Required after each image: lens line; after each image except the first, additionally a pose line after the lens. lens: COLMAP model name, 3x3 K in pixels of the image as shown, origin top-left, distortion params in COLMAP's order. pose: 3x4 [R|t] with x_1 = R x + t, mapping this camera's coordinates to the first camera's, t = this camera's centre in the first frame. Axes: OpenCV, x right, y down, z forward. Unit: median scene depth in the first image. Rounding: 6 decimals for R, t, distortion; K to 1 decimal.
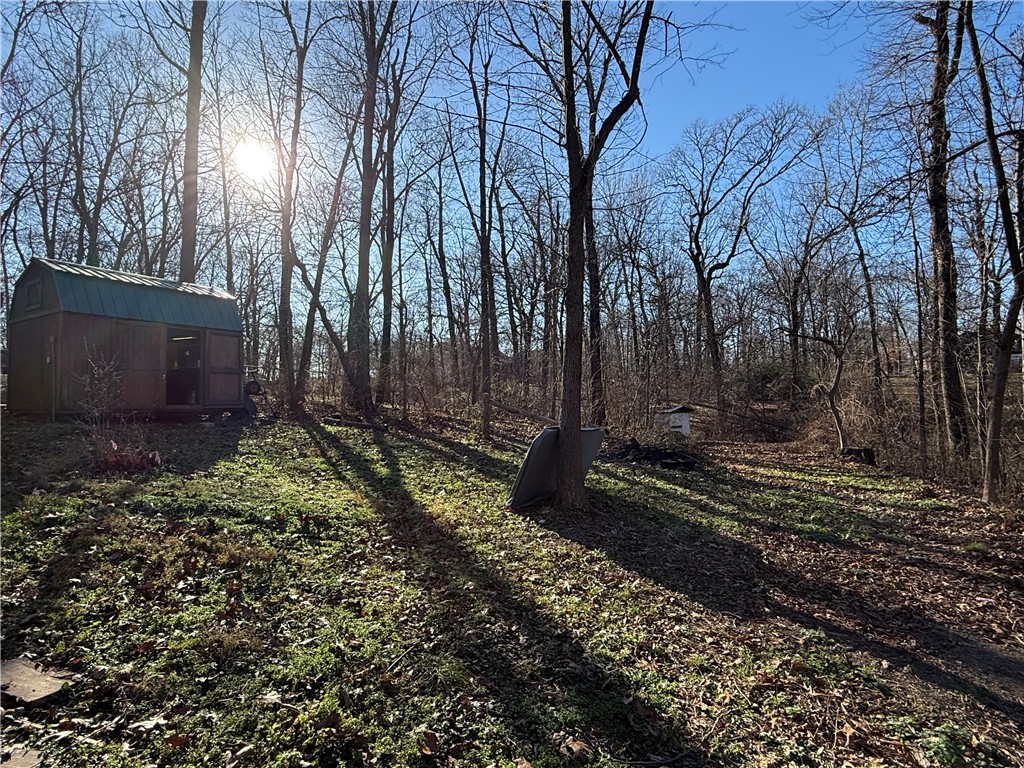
lens RADIAL K [[539.8, 0, 512.9], [0, 539.8, 384.9], [0, 0, 1]] dist [-0.003800, -0.000565]
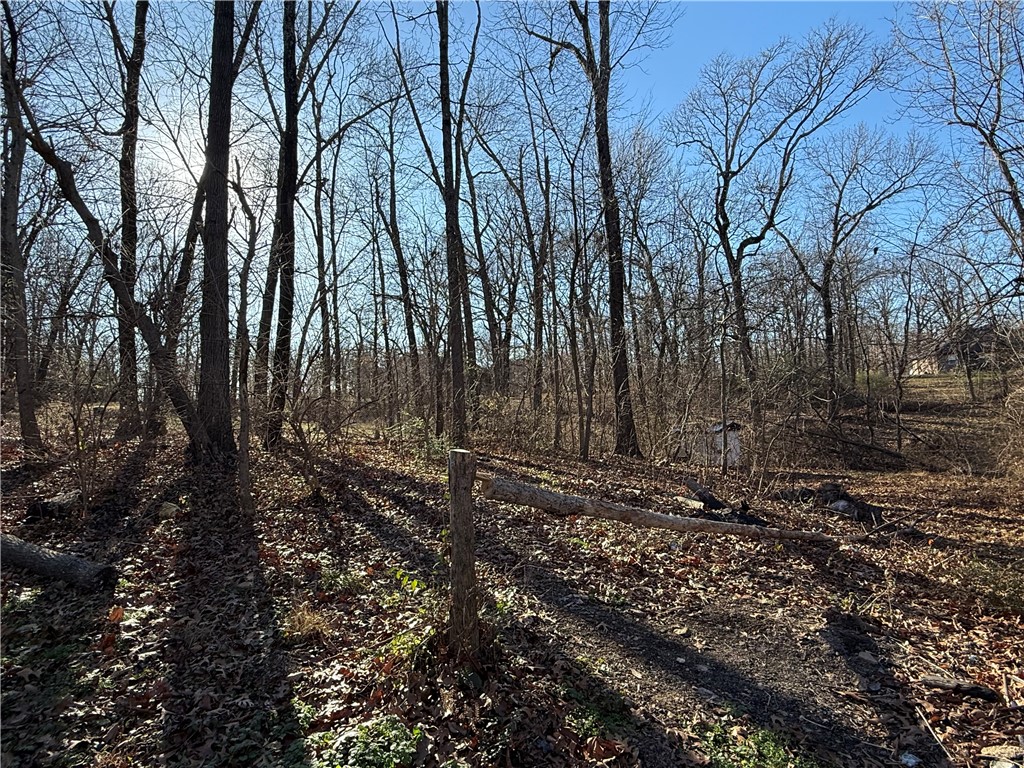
lens RADIAL K [[539.8, 0, 511.0], [0, 539.8, 384.5], [0, 0, 1]] dist [-0.003800, -0.000565]
pose [[0.998480, -0.026383, 0.048393, -0.013848], [0.027628, 0.999299, -0.025255, -0.000430], [-0.047693, 0.026553, 0.998509, 0.280745]]
